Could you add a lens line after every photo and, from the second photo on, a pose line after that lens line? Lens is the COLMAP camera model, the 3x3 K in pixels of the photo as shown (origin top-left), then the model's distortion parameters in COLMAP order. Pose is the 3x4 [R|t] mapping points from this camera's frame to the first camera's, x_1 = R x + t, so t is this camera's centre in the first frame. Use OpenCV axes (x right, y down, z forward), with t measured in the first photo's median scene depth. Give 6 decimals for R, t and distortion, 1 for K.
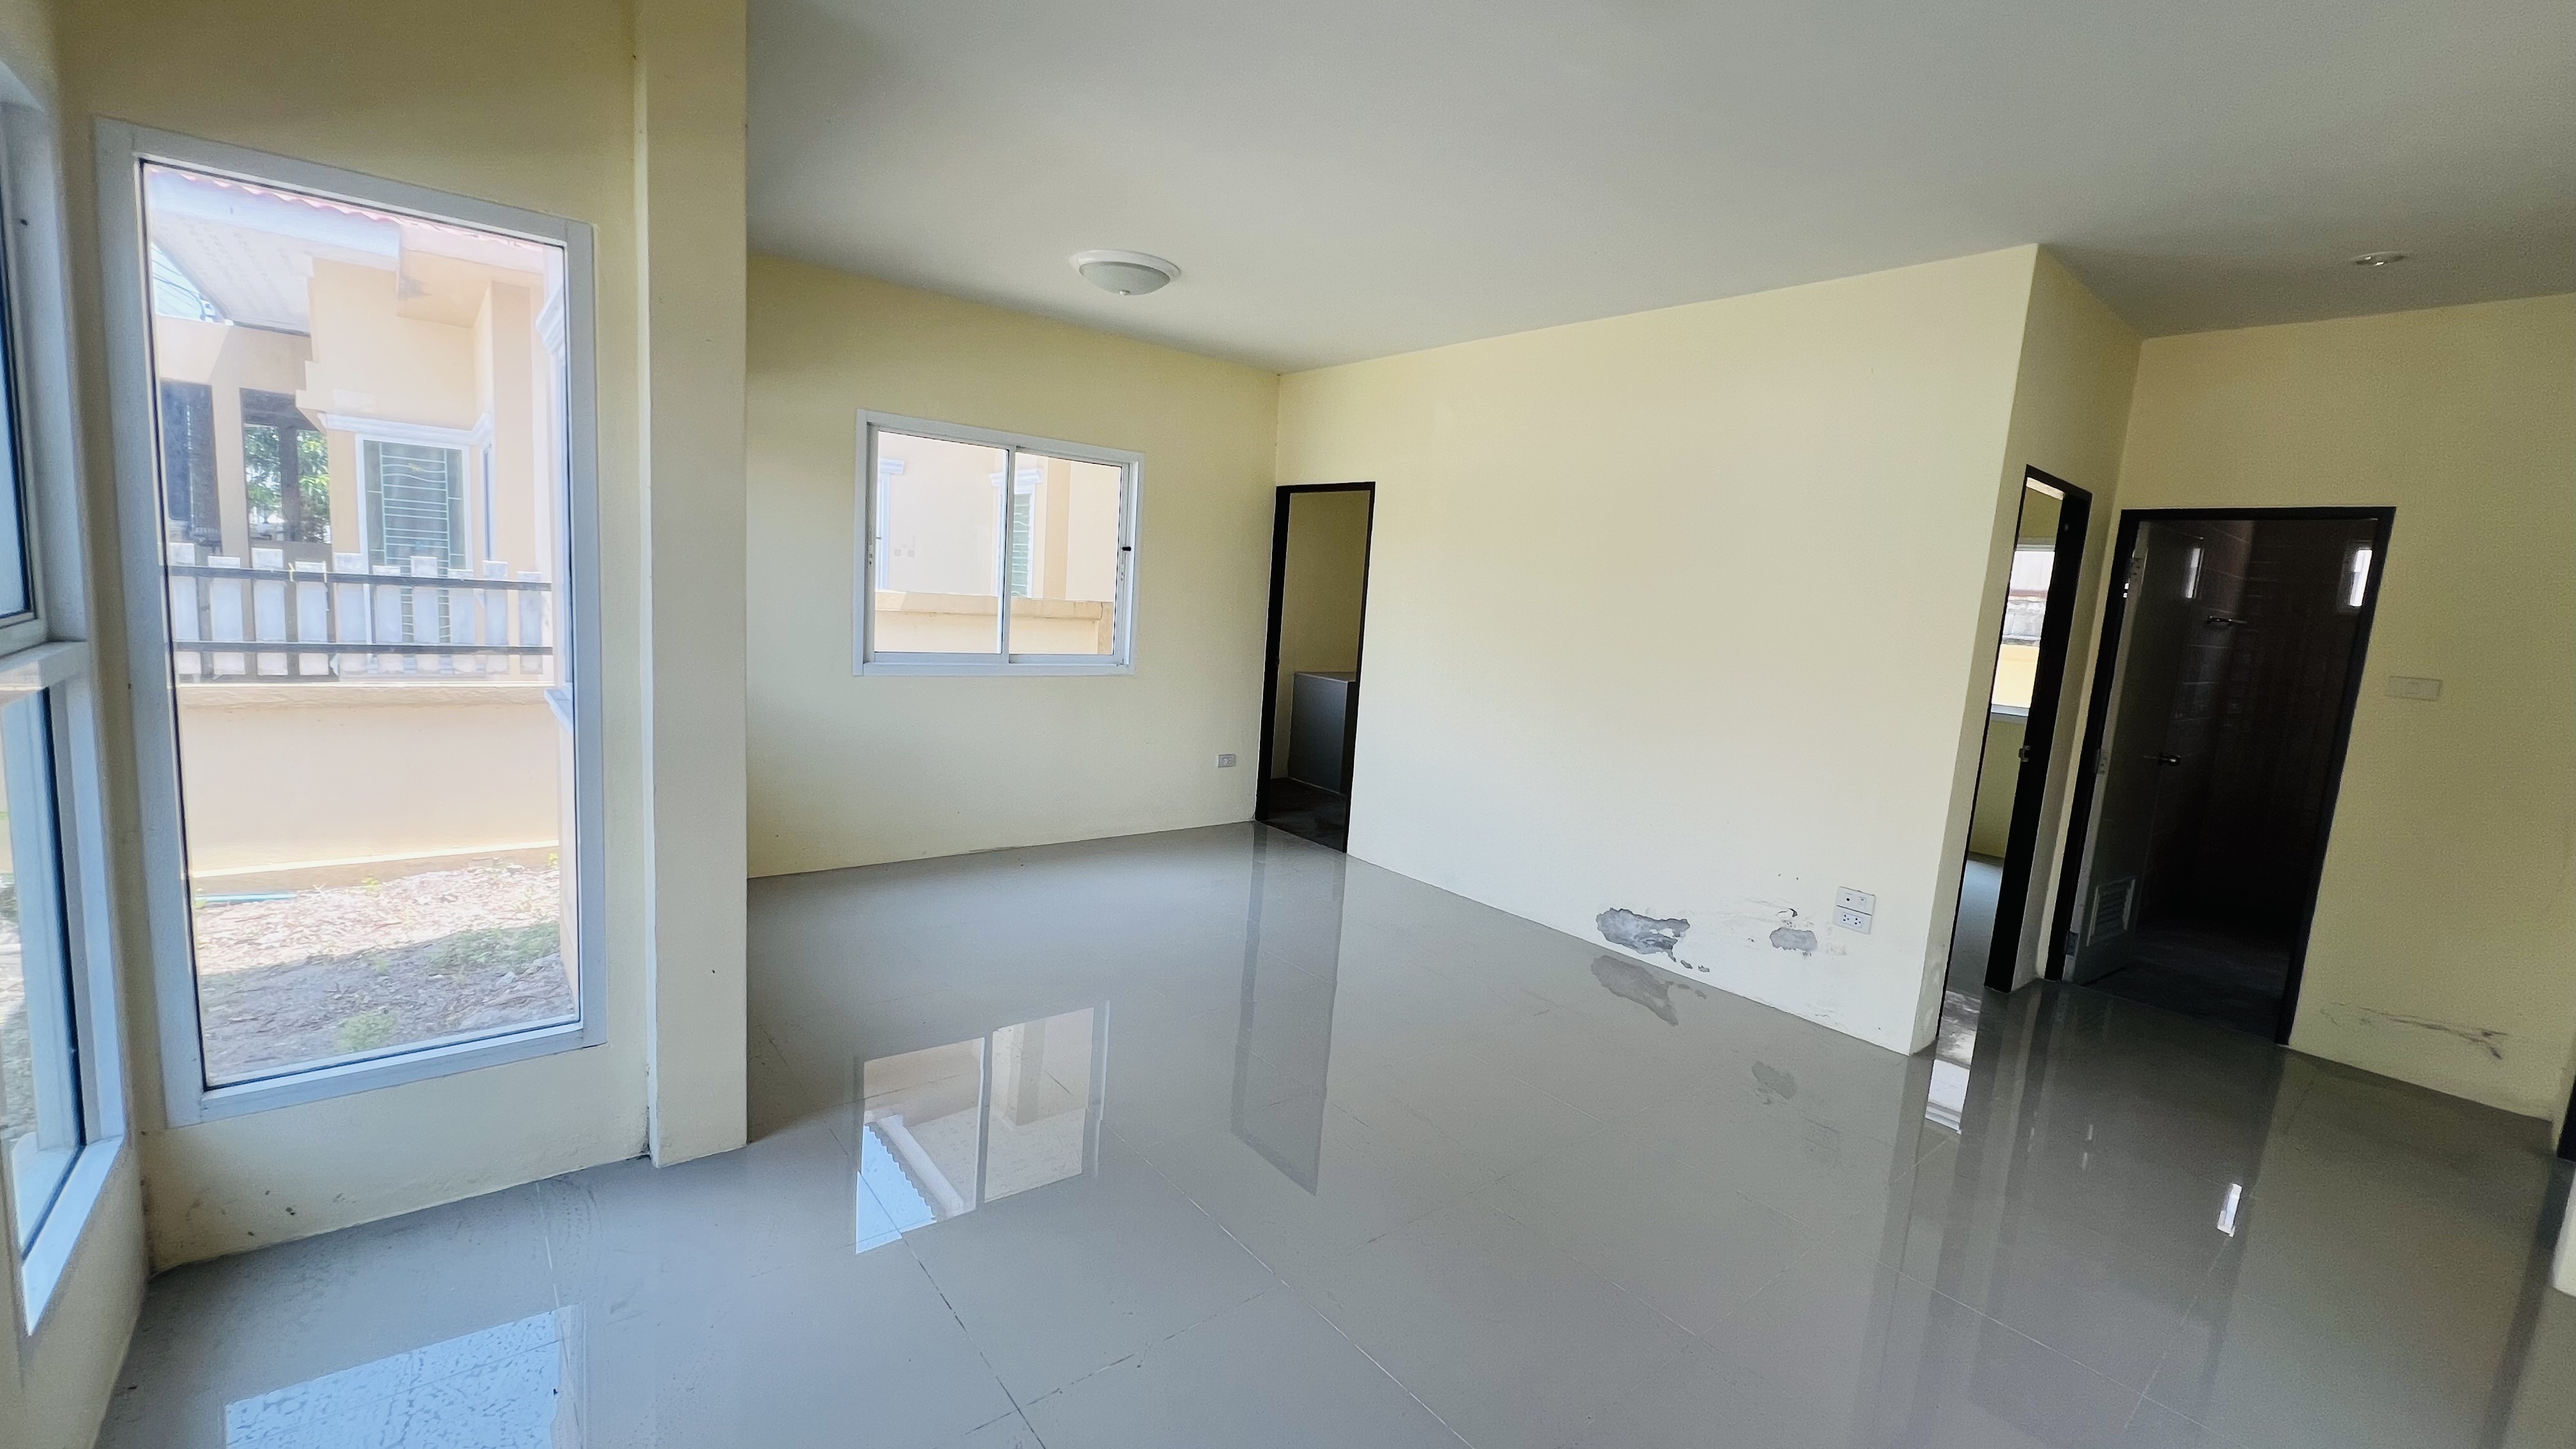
lens RADIAL K [[1041.1, 0, 1285.8], [0, 1041.1, 720.1], [0, 0, 1]] dist [-0.000852, -0.000043]
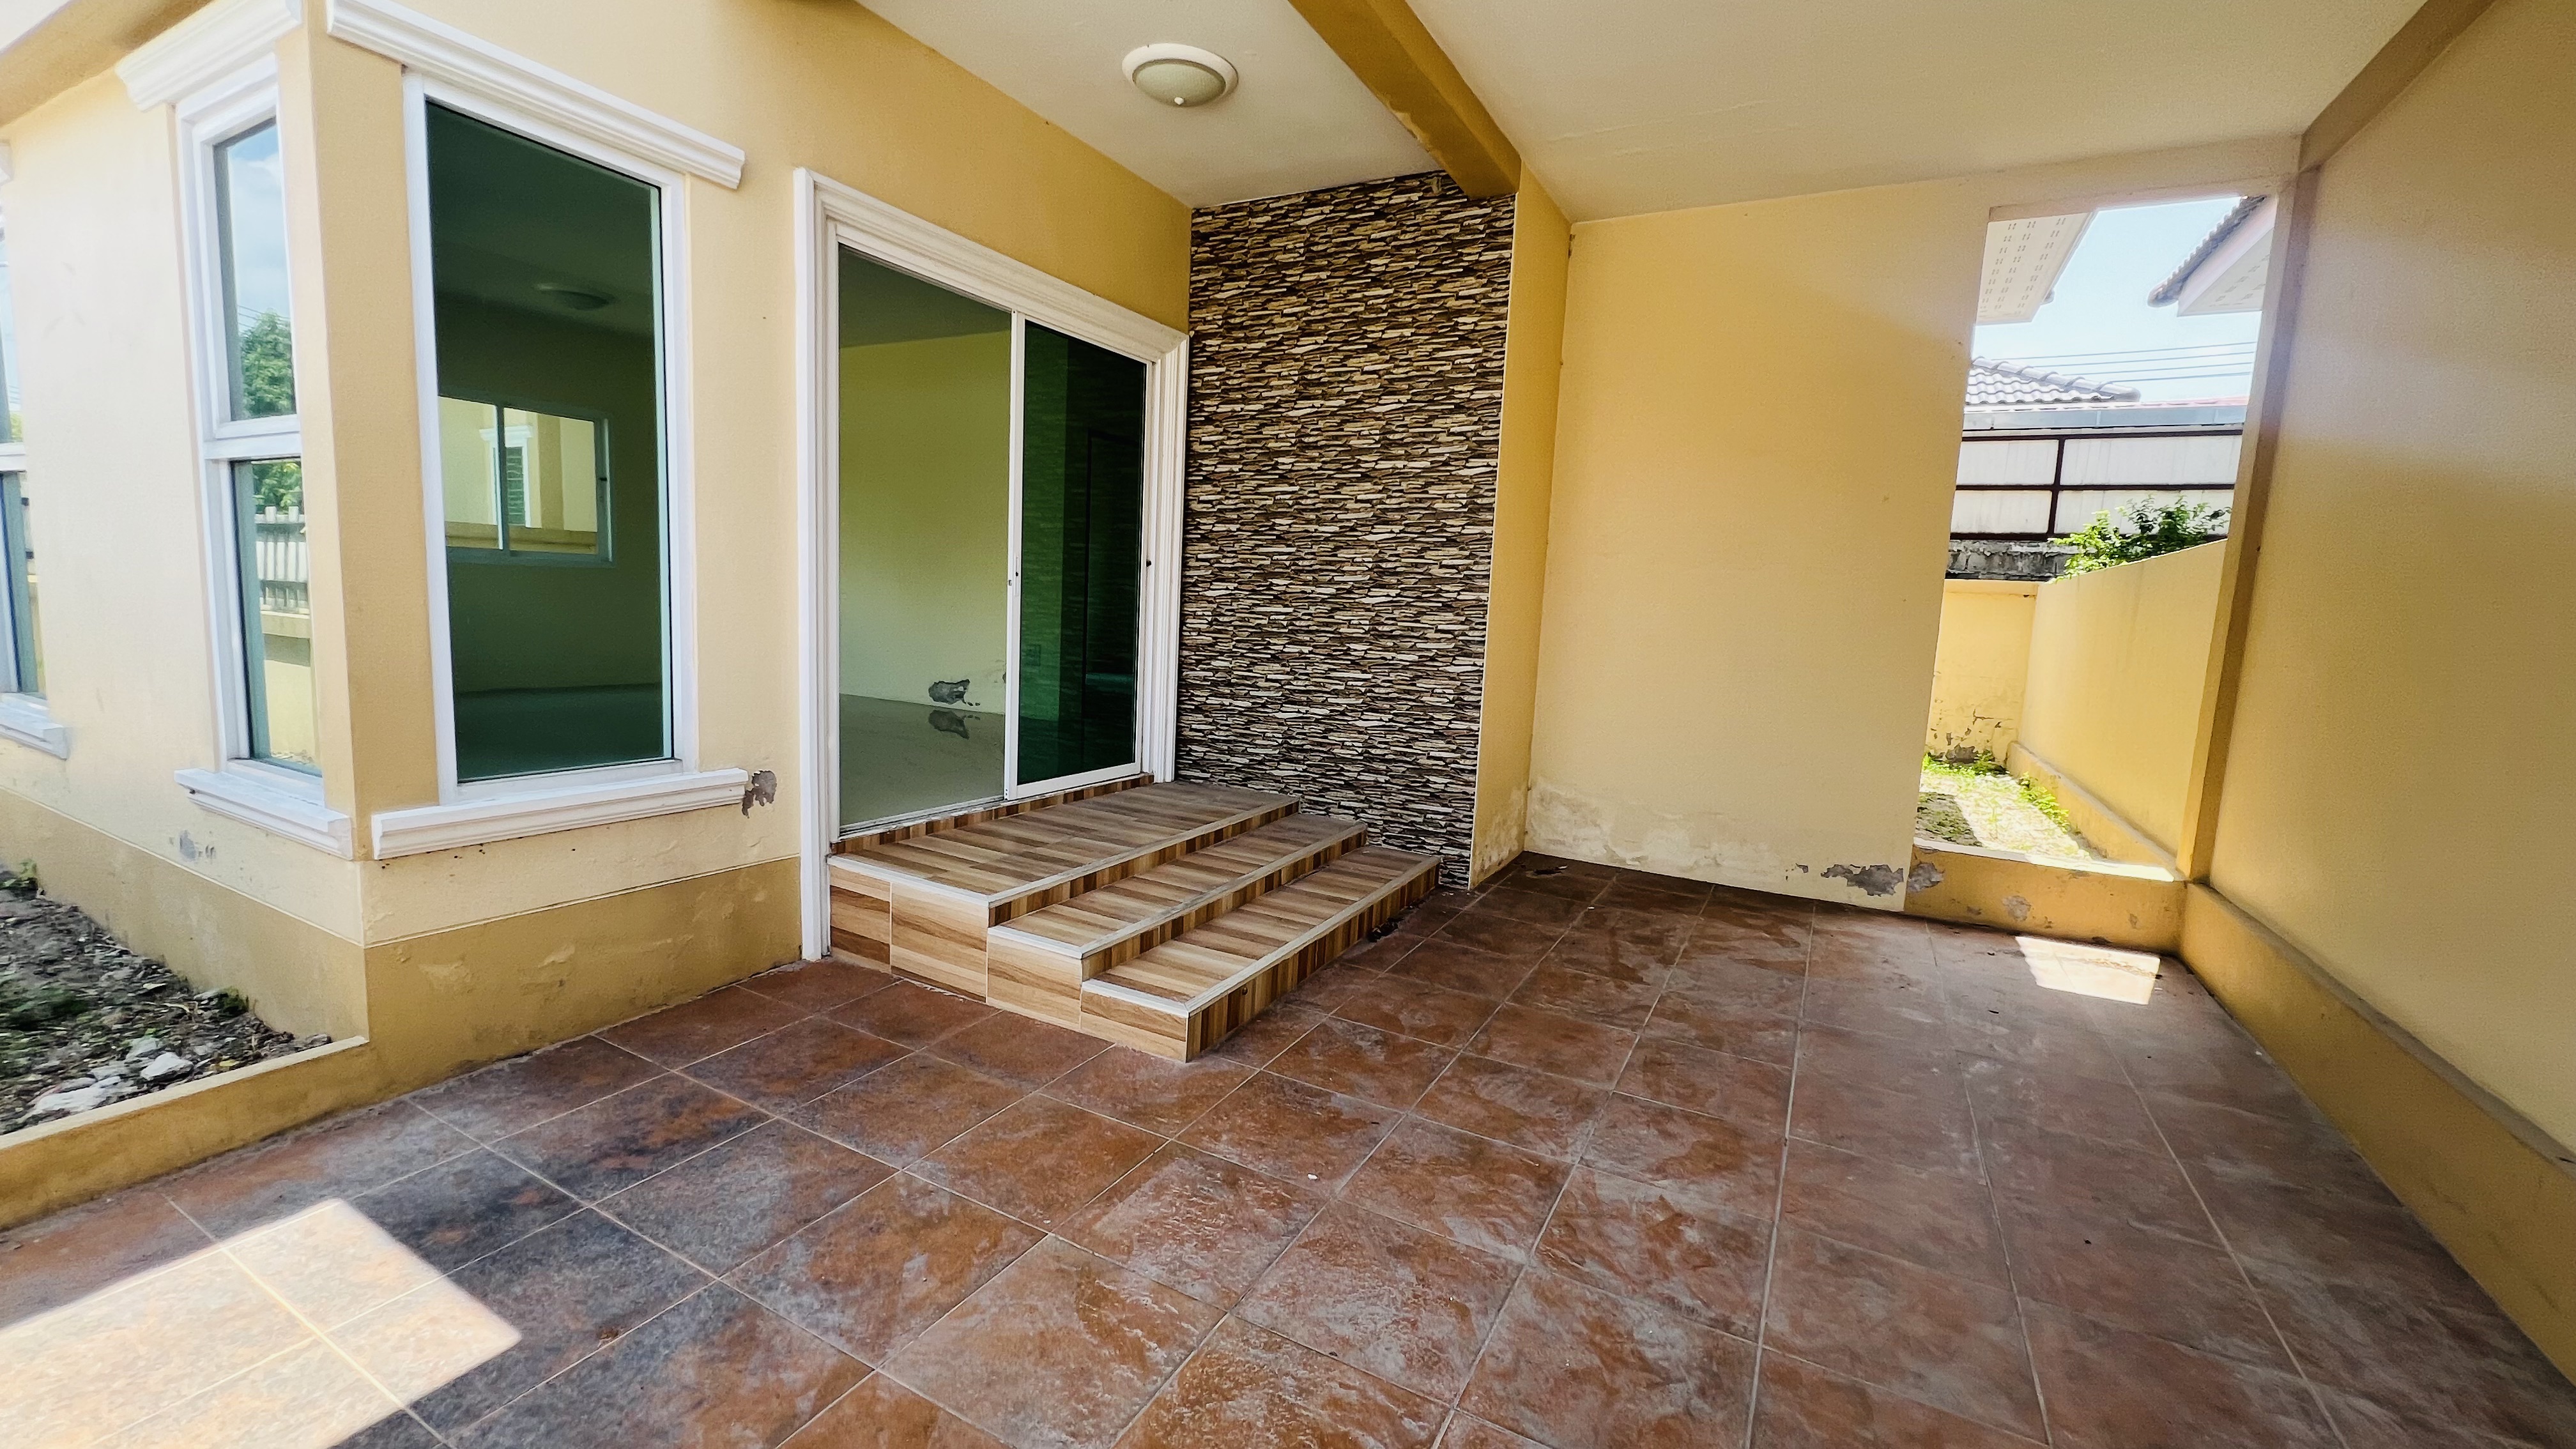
lens RADIAL K [[1041.1, 0, 1277.2], [0, 1041.1, 720.4], [0, 0, 1]] dist [-0.000852, -0.000043]
pose [[0.930629, -0.069909, 0.359224, 0.214130], [0.066432, 0.997548, 0.022031, 0.242029], [-0.359884, 0.003361, 0.932991, -0.827392]]
